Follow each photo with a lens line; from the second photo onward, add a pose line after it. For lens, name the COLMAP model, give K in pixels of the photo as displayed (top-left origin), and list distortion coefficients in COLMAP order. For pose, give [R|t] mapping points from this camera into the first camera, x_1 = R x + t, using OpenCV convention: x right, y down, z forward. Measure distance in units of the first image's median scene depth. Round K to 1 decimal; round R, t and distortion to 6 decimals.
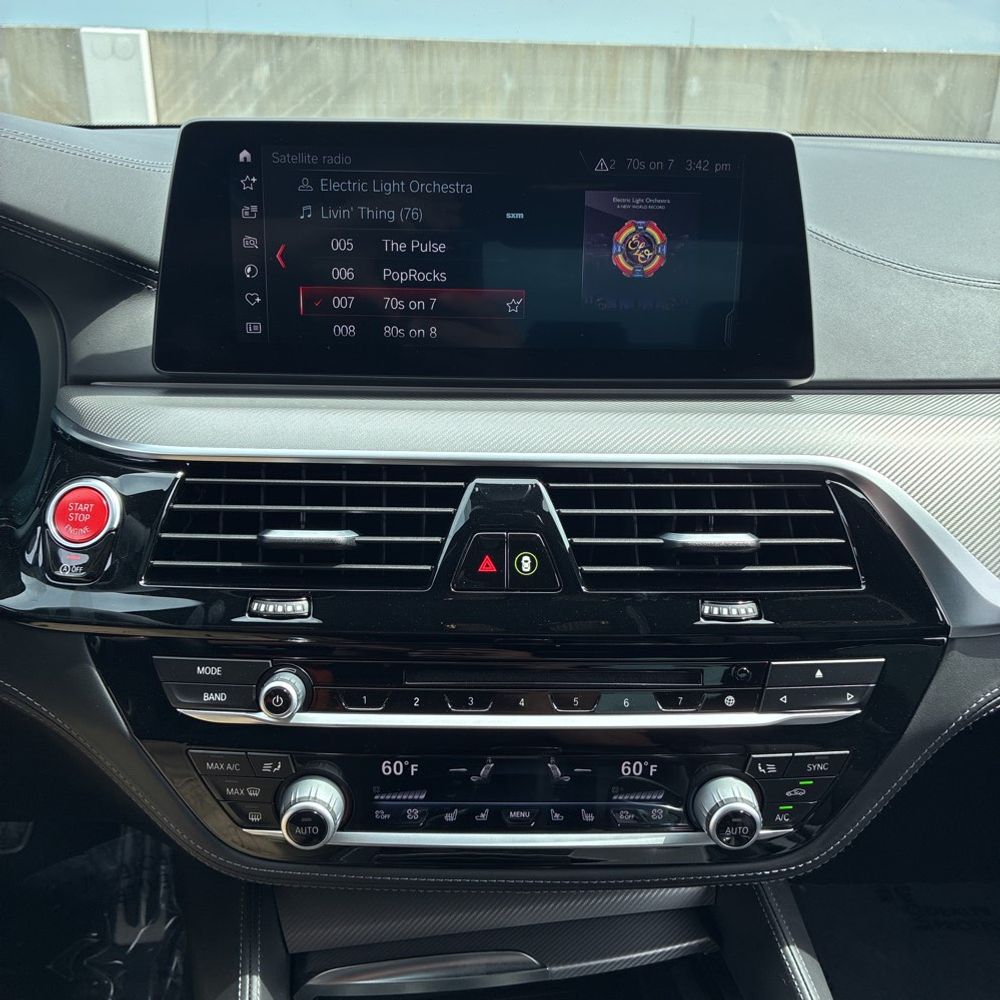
lens RADIAL K [[1004.4, 0, 492.1], [0, 1004.4, 494.0], [0, 0, 1]] dist [0.013256, 0.004326]
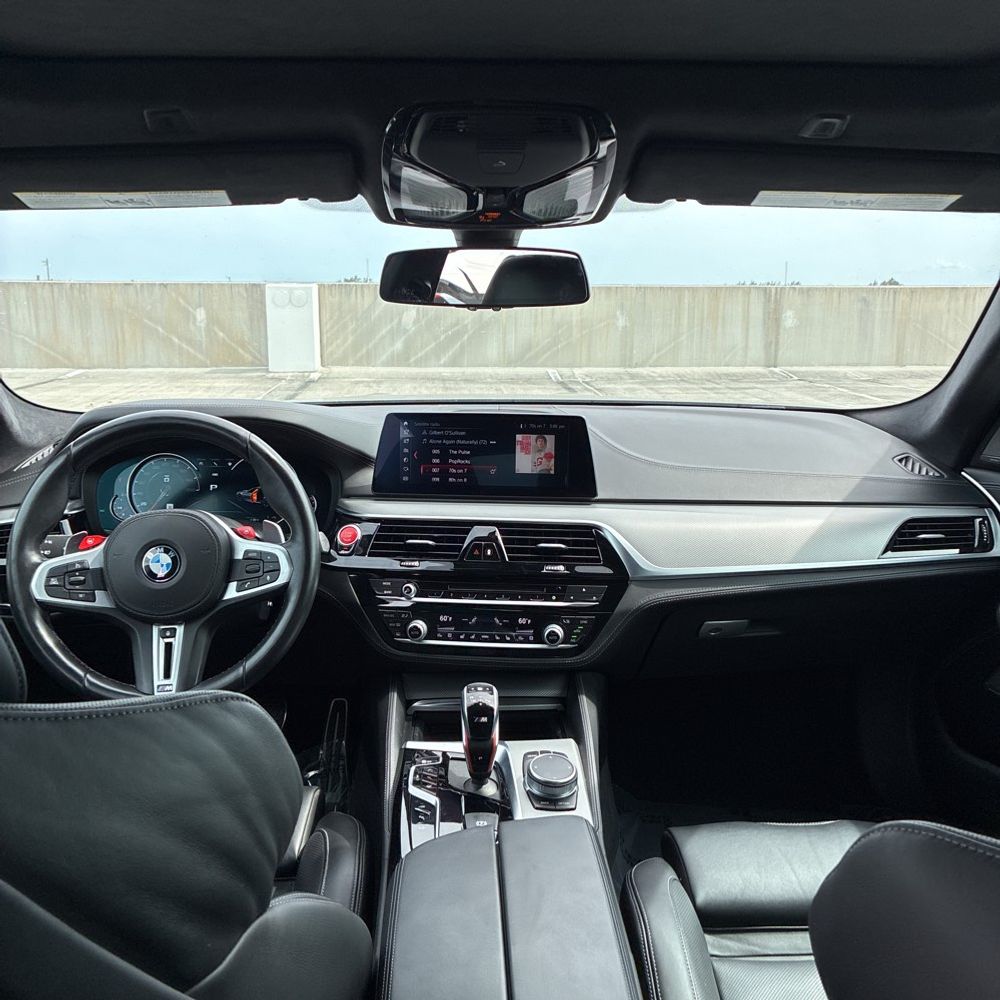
lens RADIAL K [[1003.3, 0, 500.0], [0, 1003.3, 500.0], [0, 0, 1]] dist [0.018198, -0.008347]
pose [[0.992723, 0.007629, -0.120179, 0.416513], [-0.031370, 0.979918, -0.196918, 0.495002], [0.116263, 0.199255, 0.973026, -1.929991]]
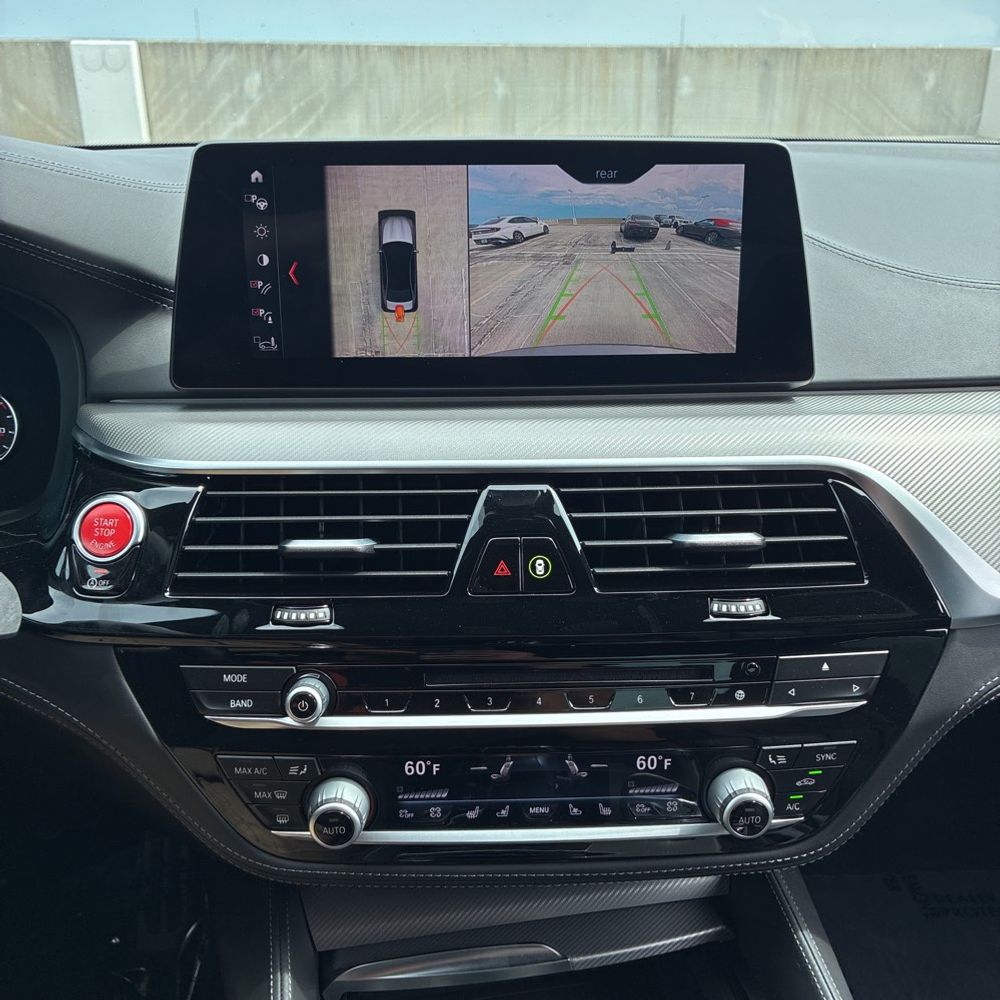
lens RADIAL K [[1003.3, 0, 500.0], [0, 1003.3, 500.0], [0, 0, 1]] dist [0.018198, -0.008347]
pose [[0.999704, -0.023347, 0.006907, -0.012157], [0.023330, 0.999724, 0.002627, -0.002909], [-0.006966, -0.002465, 0.999973, -0.028892]]
